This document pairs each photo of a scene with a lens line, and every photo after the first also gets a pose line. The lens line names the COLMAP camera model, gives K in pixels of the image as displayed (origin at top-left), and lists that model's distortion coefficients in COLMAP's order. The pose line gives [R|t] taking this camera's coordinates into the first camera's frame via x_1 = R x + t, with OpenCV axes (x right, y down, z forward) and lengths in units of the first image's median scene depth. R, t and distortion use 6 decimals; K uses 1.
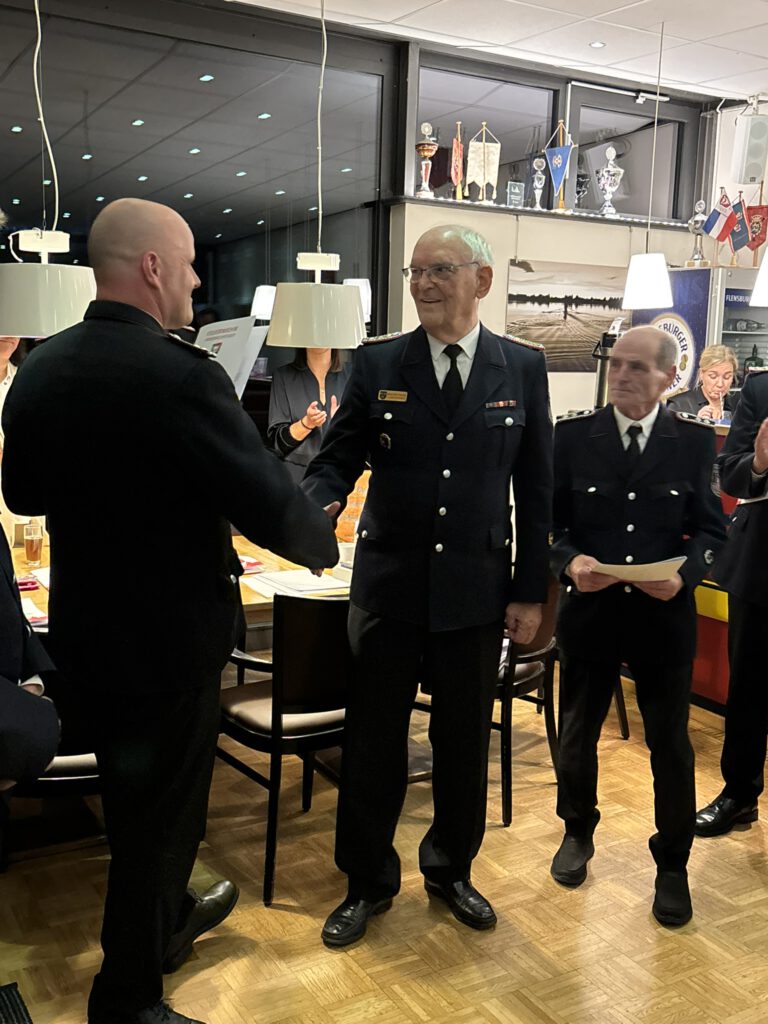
lens RADIAL K [[1091.4, 0, 392.8], [0, 1091.4, 525.1], [0, 0, 1]] dist [0.007111, 0.000000]
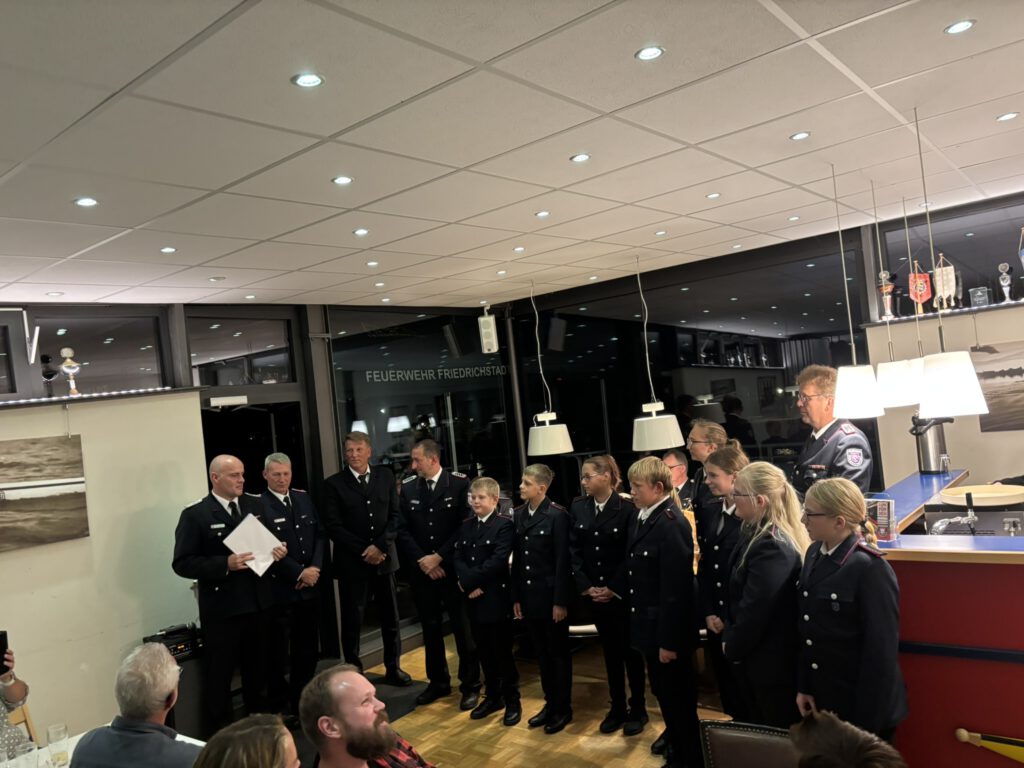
lens RADIAL K [[783.1, 0, 504.6], [0, 783.1, 384.7], [0, 0, 1]] dist [0.039585, -0.043080]
pose [[0.347683, -0.091316, -0.933155, 1.012403], [-0.038975, 0.992978, -0.111691, -0.091141], [0.936802, 0.075202, 0.341682, 0.198404]]
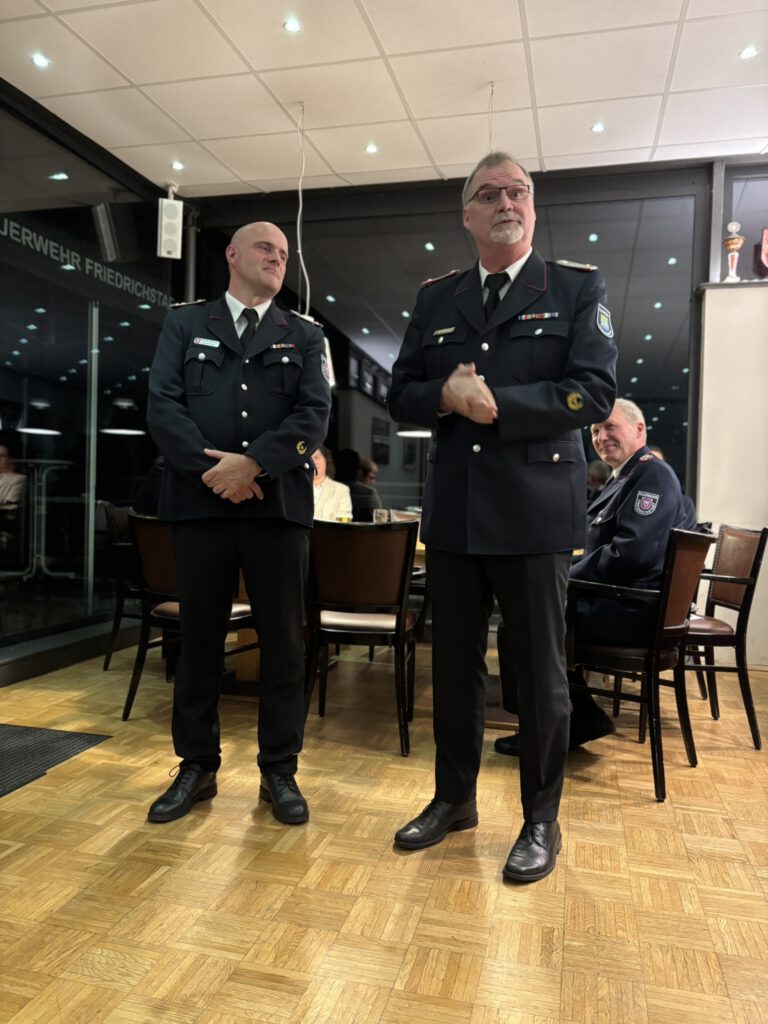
lens RADIAL K [[783.1, 0, 380.1], [0, 783.1, 510.3], [0, 0, 1]] dist [0.039585, -0.043080]
pose [[0.705808, -0.002850, -0.708397, 0.441628], [-0.117871, 0.985580, -0.121406, 0.106308], [0.698528, 0.169189, 0.695294, 0.231639]]
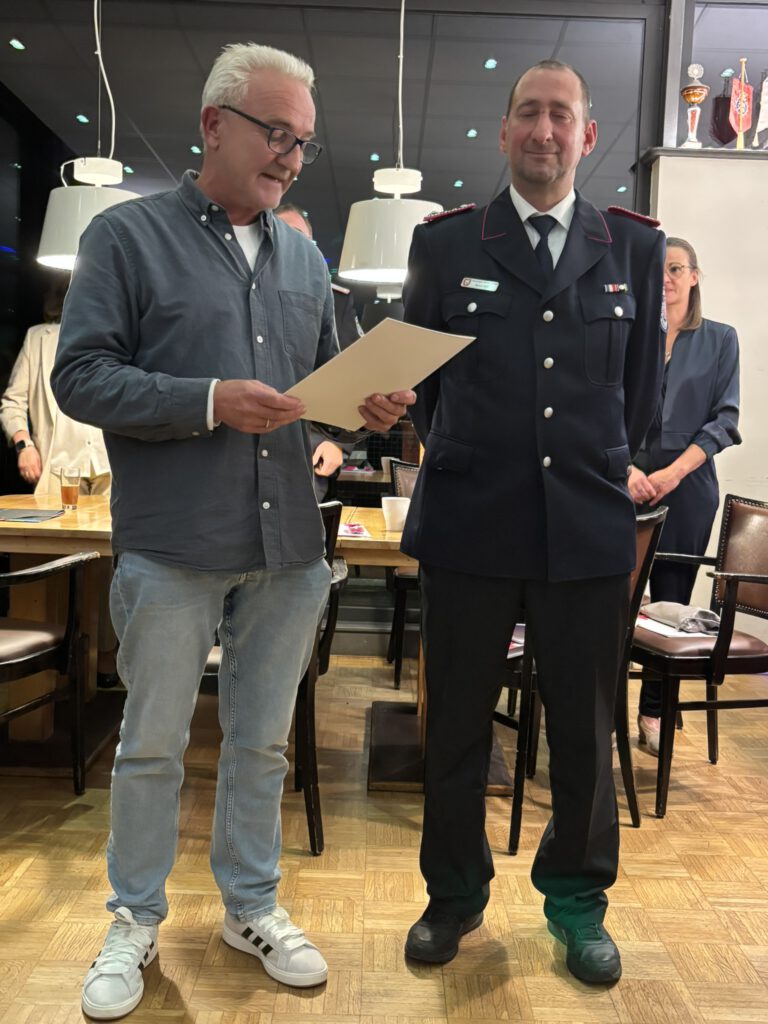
lens RADIAL K [[1091.4, 0, 381.8], [0, 1091.4, 508.8], [0, 0, 1]] dist [0.007111, 0.000000]
pose [[0.861989, 0.041860, -0.505196, 0.322817], [-0.090168, 0.993354, -0.071541, 0.075757], [0.498844, 0.107220, 0.860034, 0.212171]]
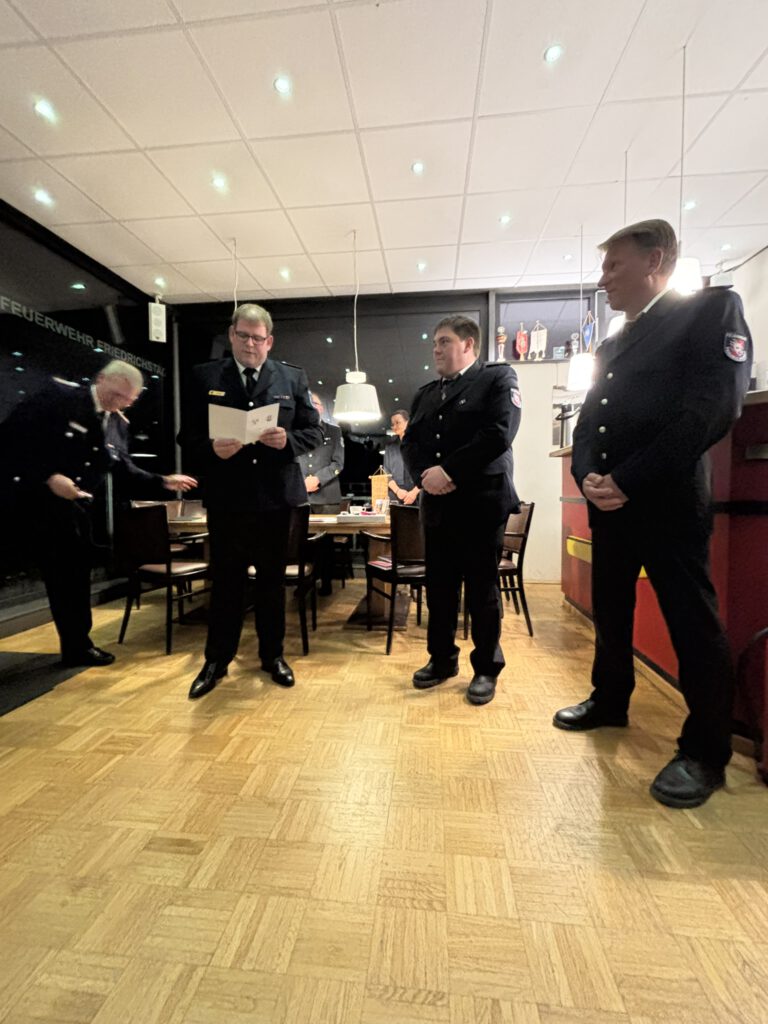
lens RADIAL K [[438.9, 0, 384.8], [0, 438.9, 511.6], [0, 0, 1]] dist [-0.000981, 0.002267]
pose [[0.800110, -0.009305, -0.599781, 0.420200], [-0.068174, 0.991991, -0.106333, 0.095075], [0.595966, 0.125968, 0.793068, 0.314658]]
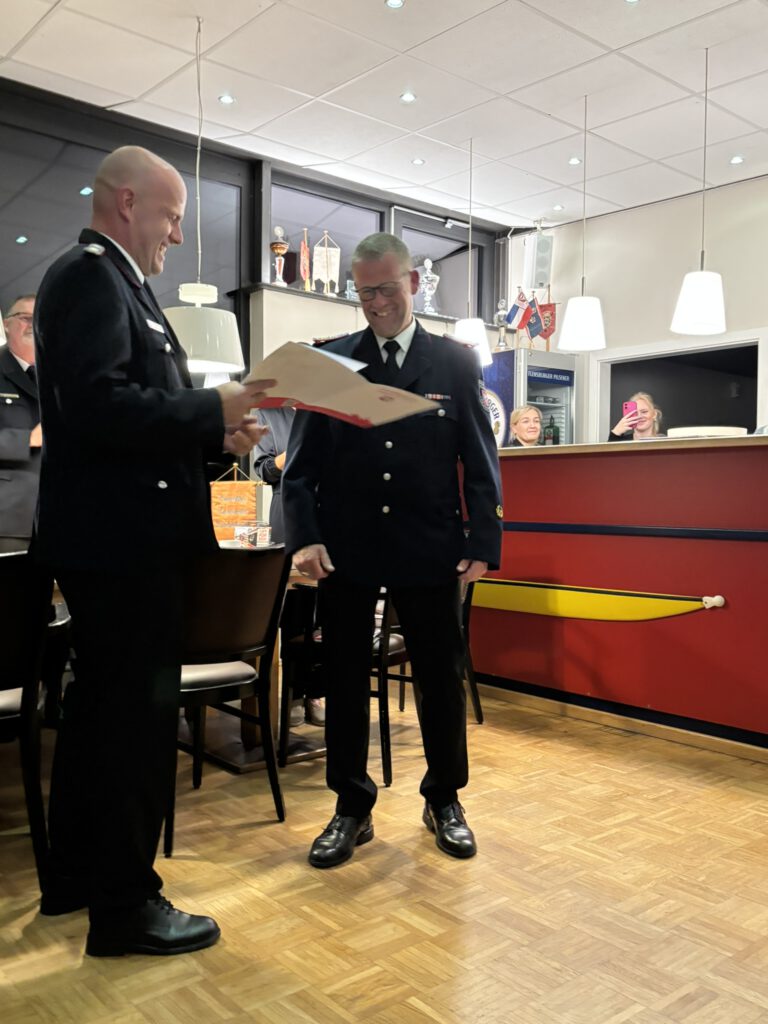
lens RADIAL K [[912.2, 0, 382.8], [0, 912.2, 513.7], [0, 0, 1]] dist [0.016060, 0.009975]
pose [[0.986661, -0.024863, 0.160876, -0.031042], [0.047984, 0.988778, -0.141477, 0.108270], [-0.155553, 0.147309, 0.976782, 0.062075]]
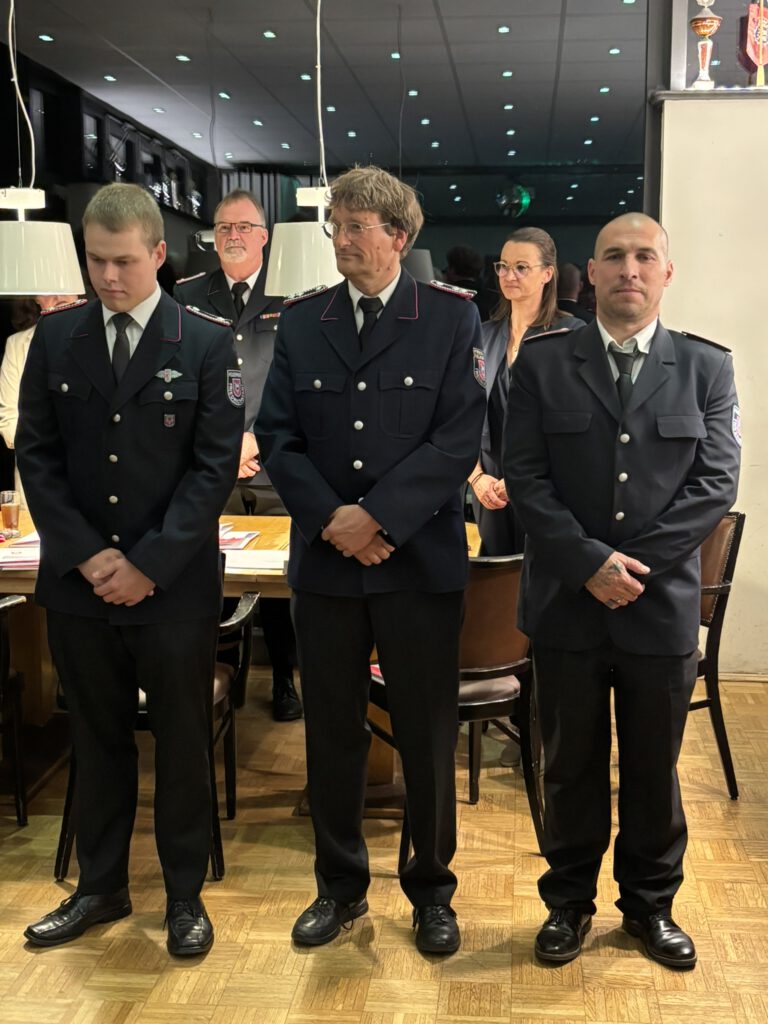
lens RADIAL K [[1507.5, 0, 378.7], [0, 1507.5, 516.2], [0, 0, 1]] dist [0.024585, 0.000000]
pose [[0.806972, 0.055239, -0.588001, 0.579164], [-0.068451, 0.997654, -0.000219, 0.007658], [0.586610, 0.040426, 0.808860, 0.055511]]
